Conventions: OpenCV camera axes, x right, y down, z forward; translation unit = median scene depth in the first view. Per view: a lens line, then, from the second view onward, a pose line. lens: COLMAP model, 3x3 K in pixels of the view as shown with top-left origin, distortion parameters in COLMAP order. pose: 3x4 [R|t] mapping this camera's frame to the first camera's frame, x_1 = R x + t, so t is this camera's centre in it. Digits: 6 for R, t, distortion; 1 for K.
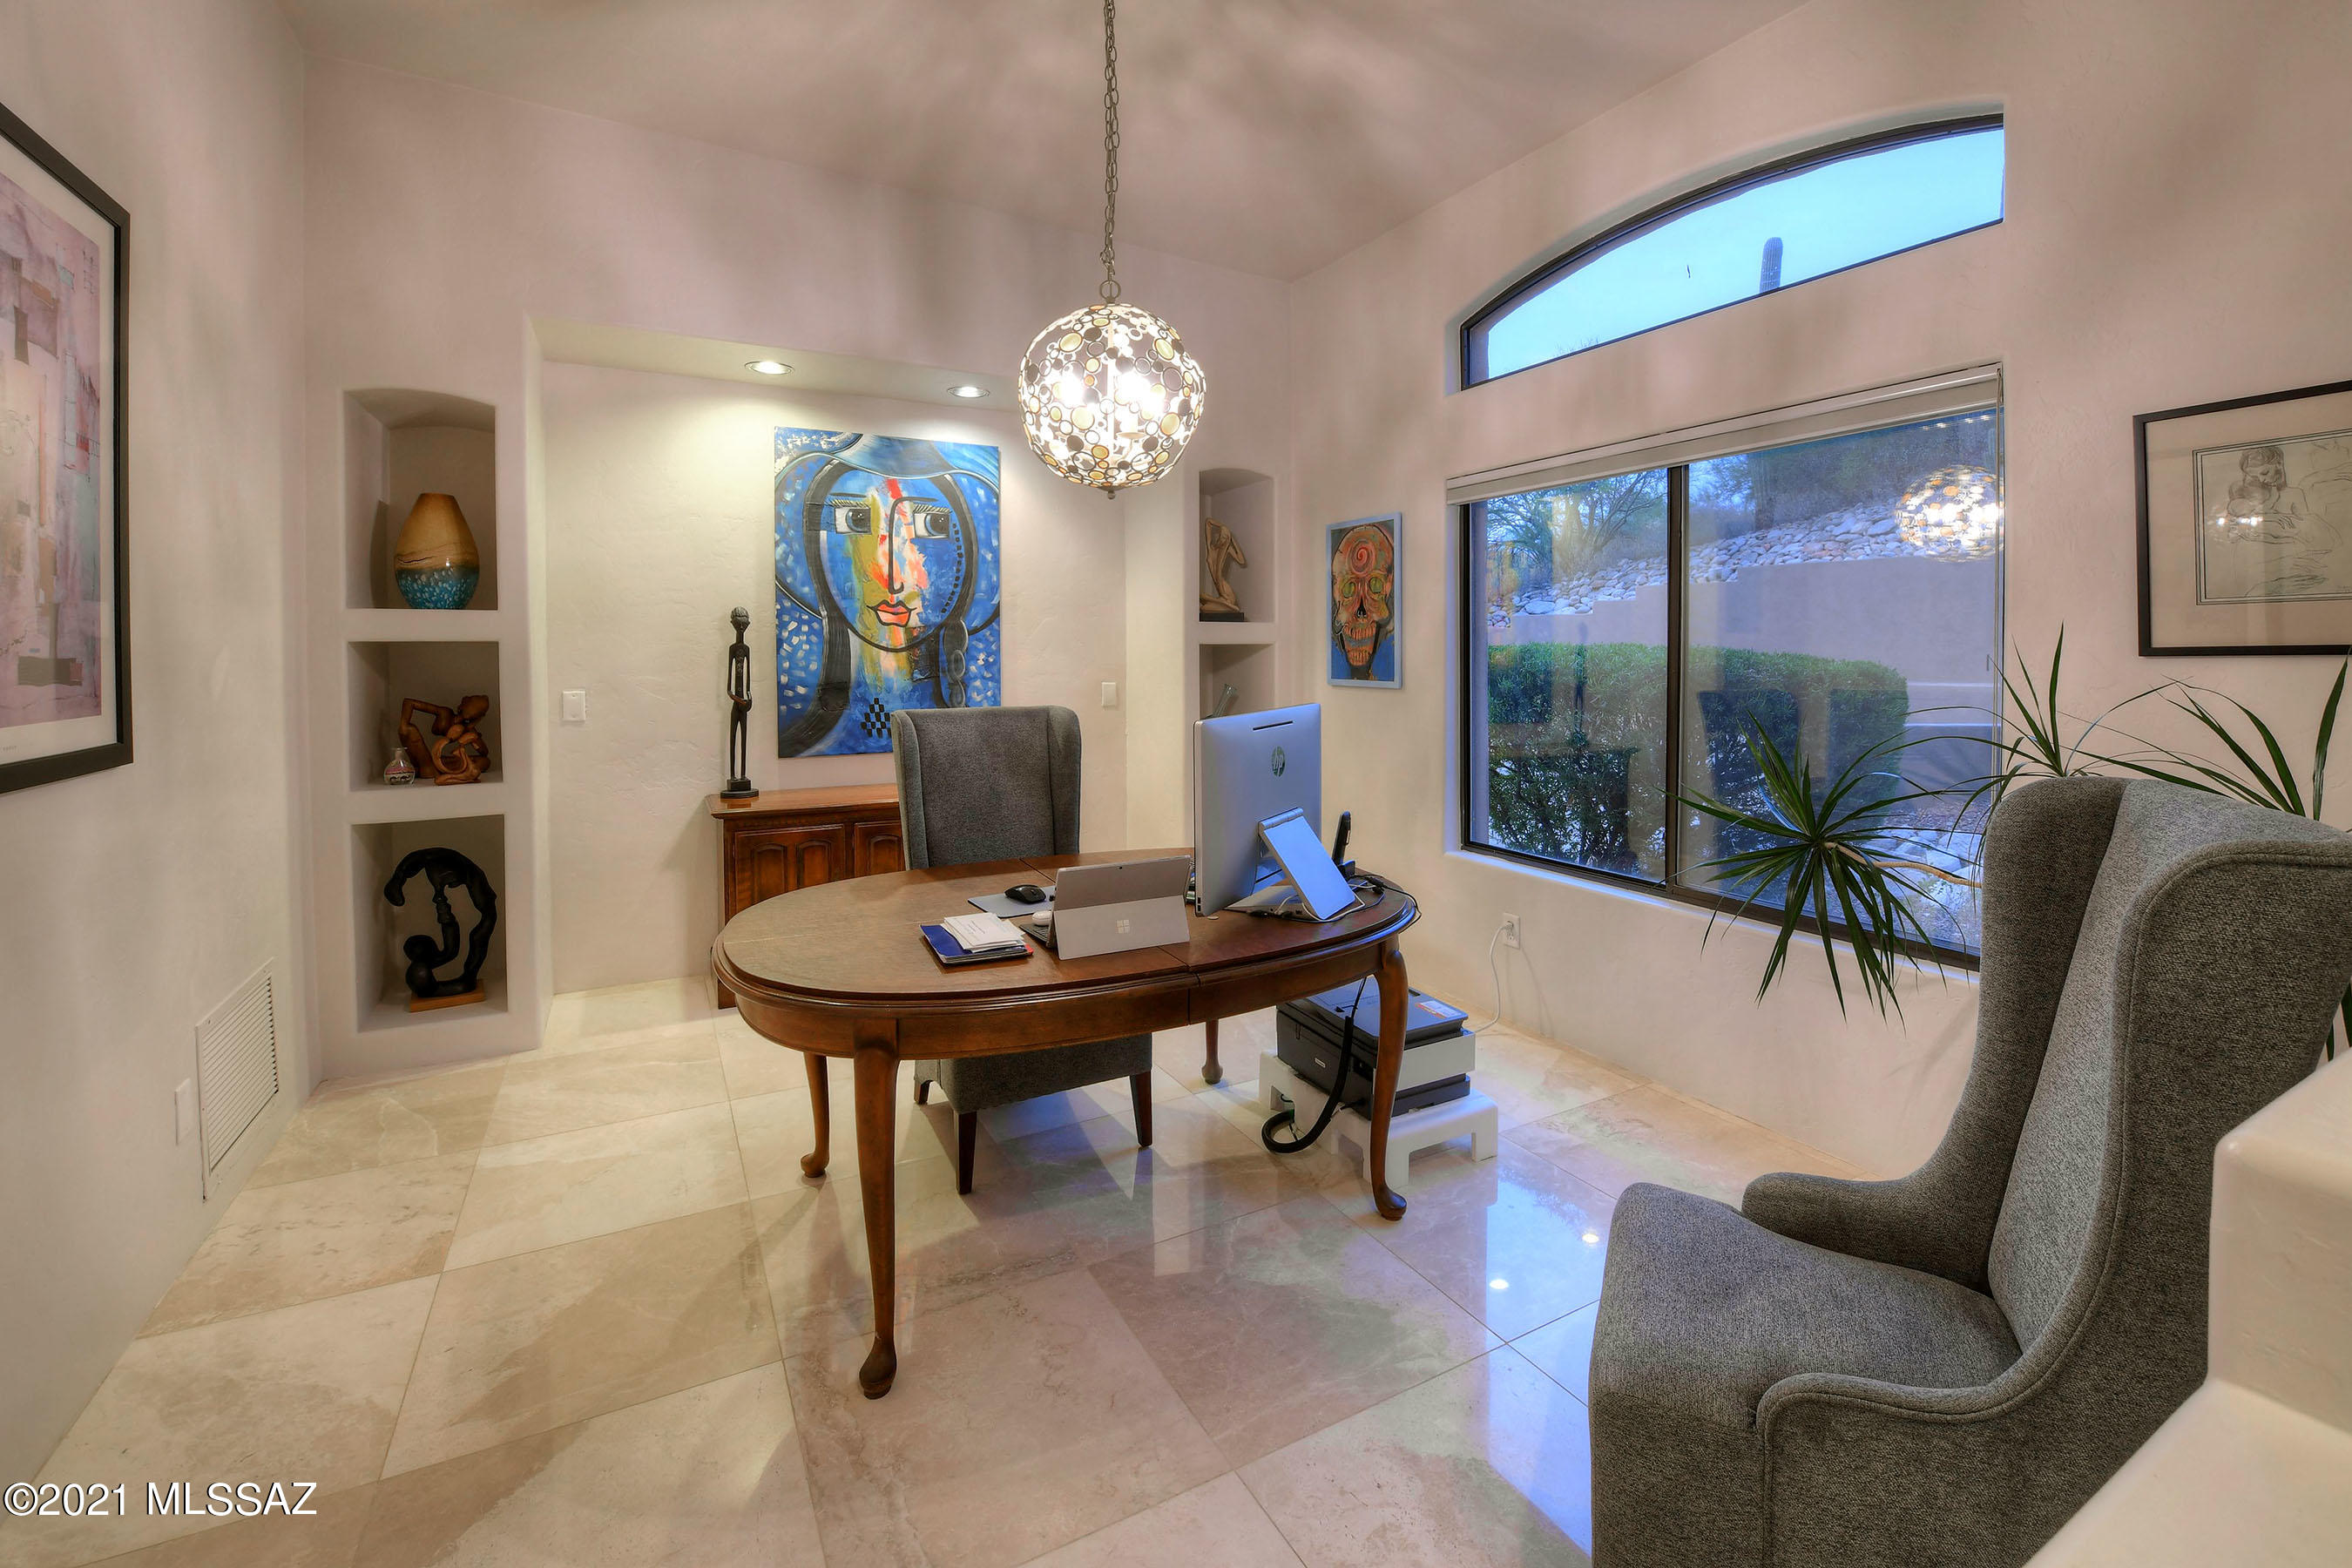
lens RADIAL K [[984.5, 0, 1192.9], [0, 984.5, 691.0], [0, 0, 1]] dist [-0.000858, -0.000711]
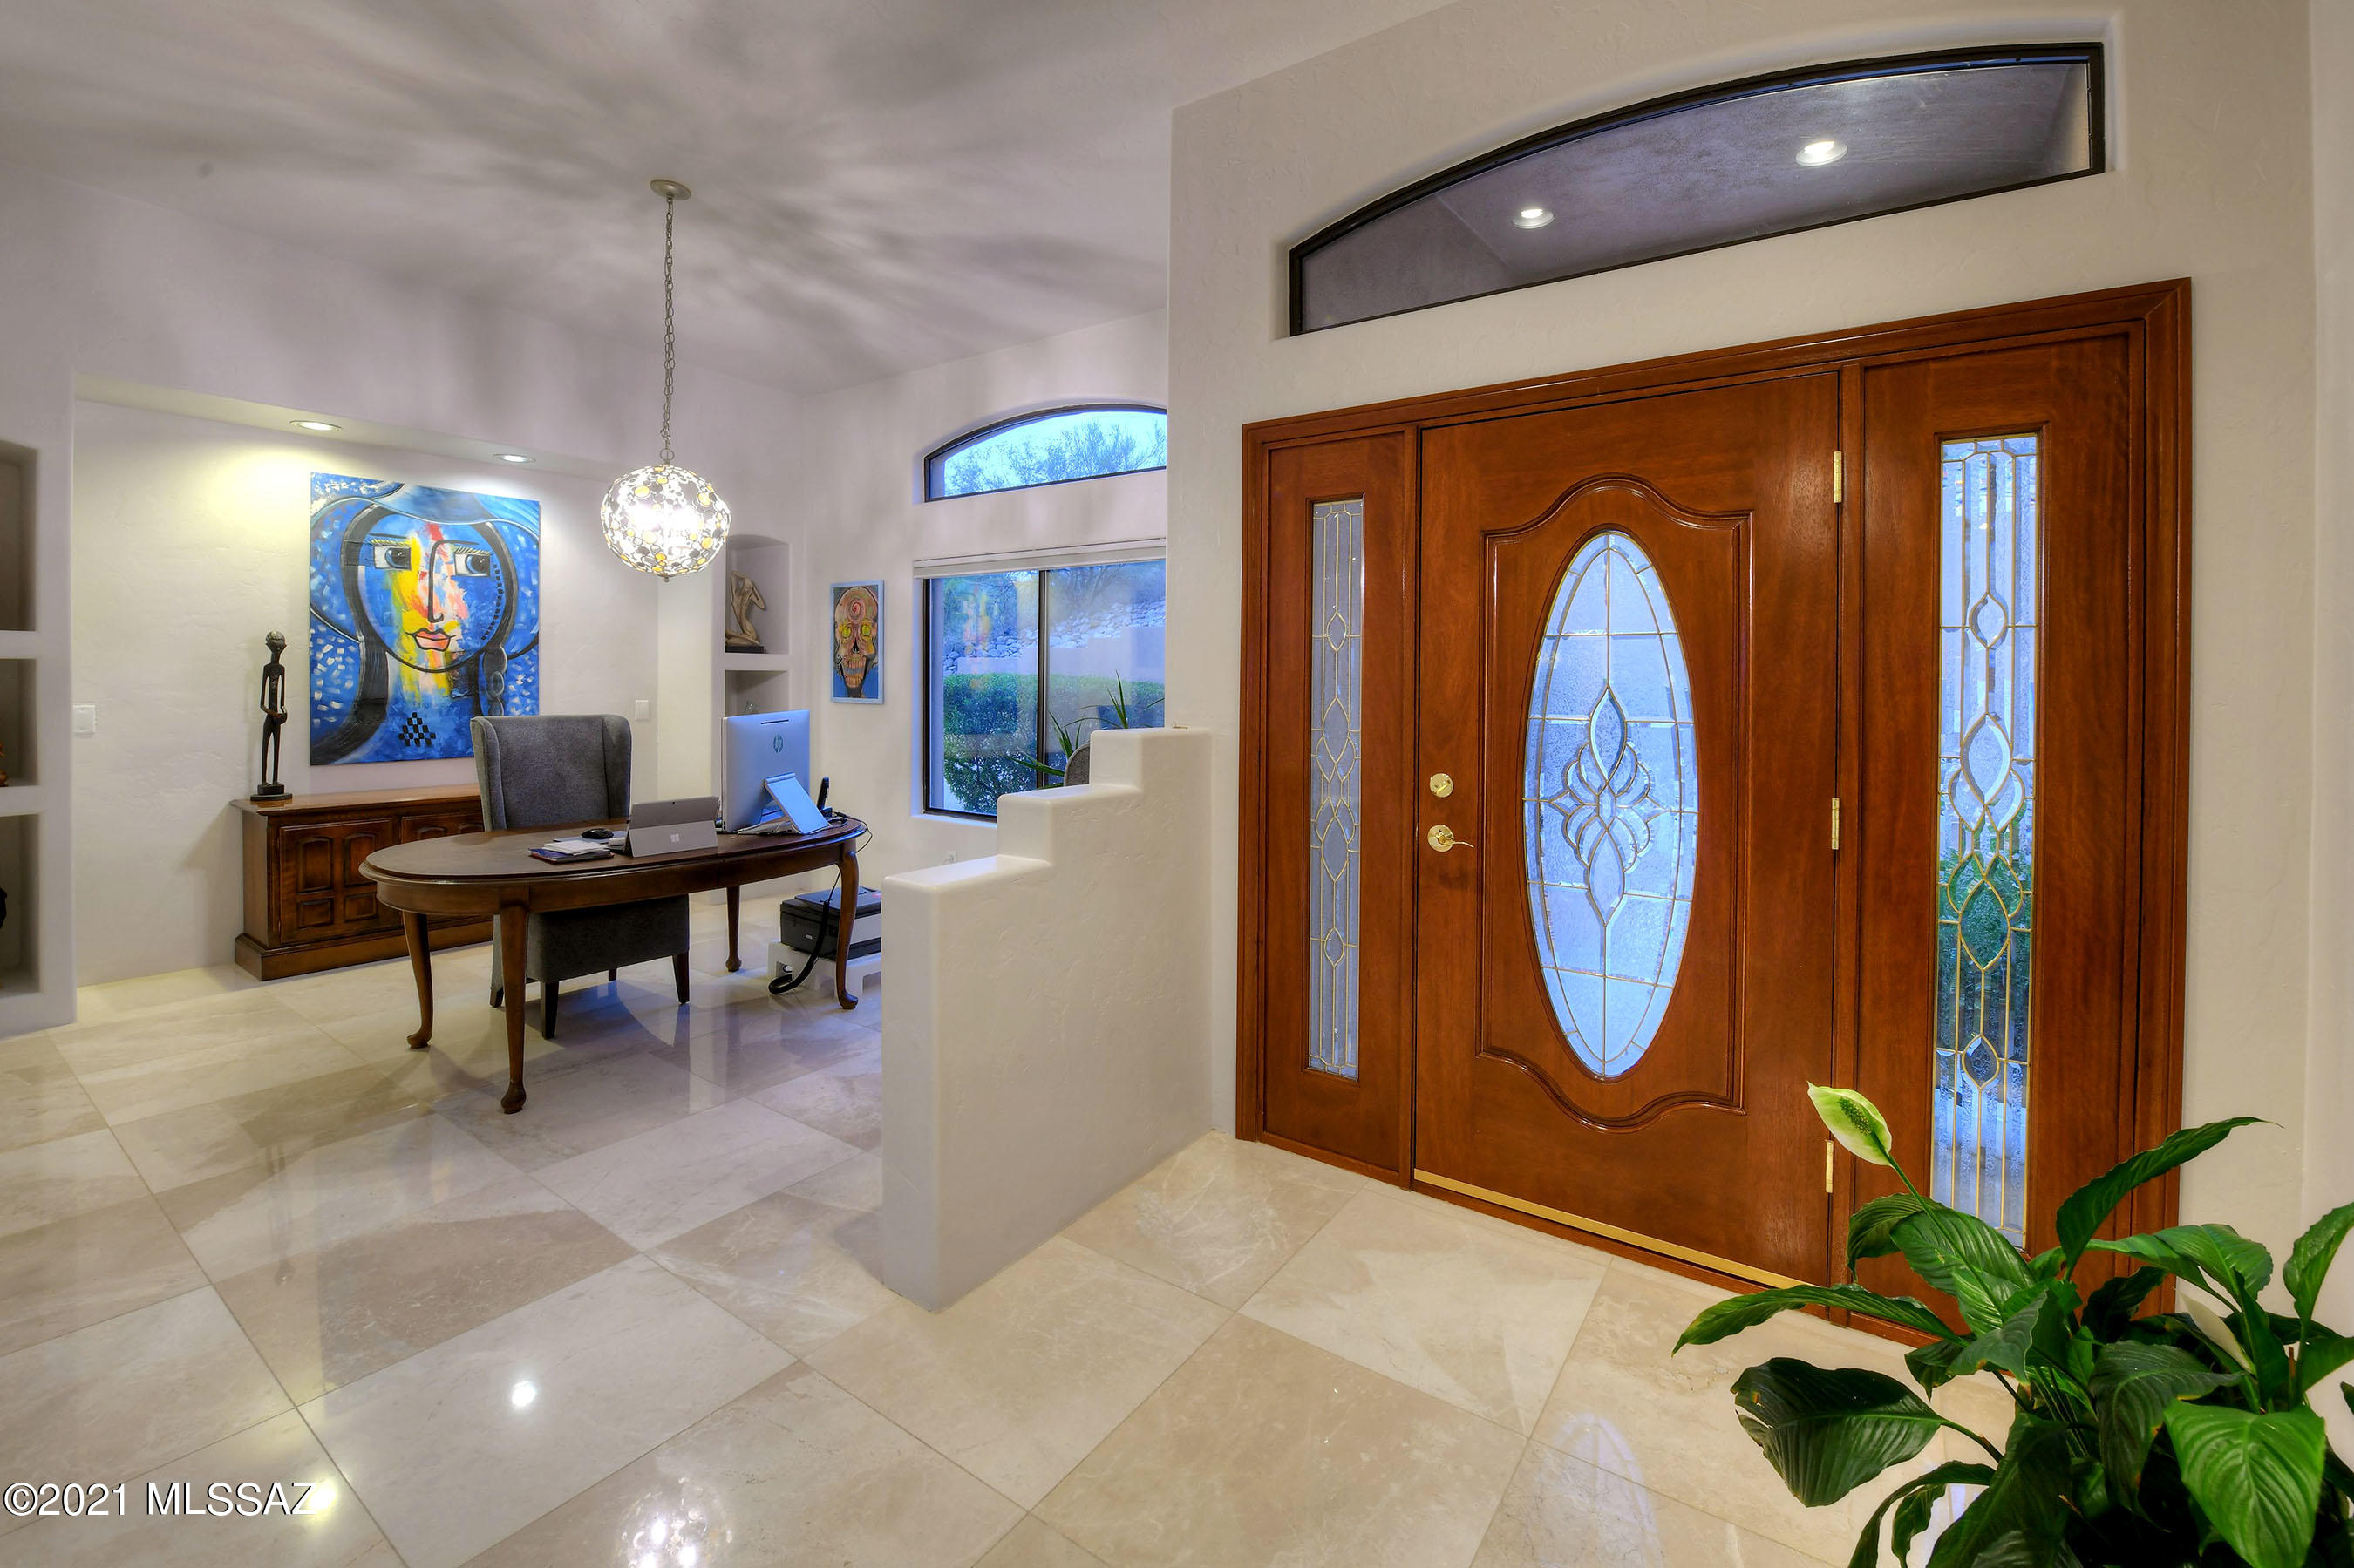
lens RADIAL K [[985.1, 0, 1193.9], [0, 985.1, 691.0], [0, 0, 1]] dist [-0.000858, -0.000711]
pose [[0.899363, 0.006794, 0.437150, -0.005363], [0.005041, 0.999652, -0.025906, 0.016968], [-0.437174, 0.025503, 0.899015, -0.451148]]
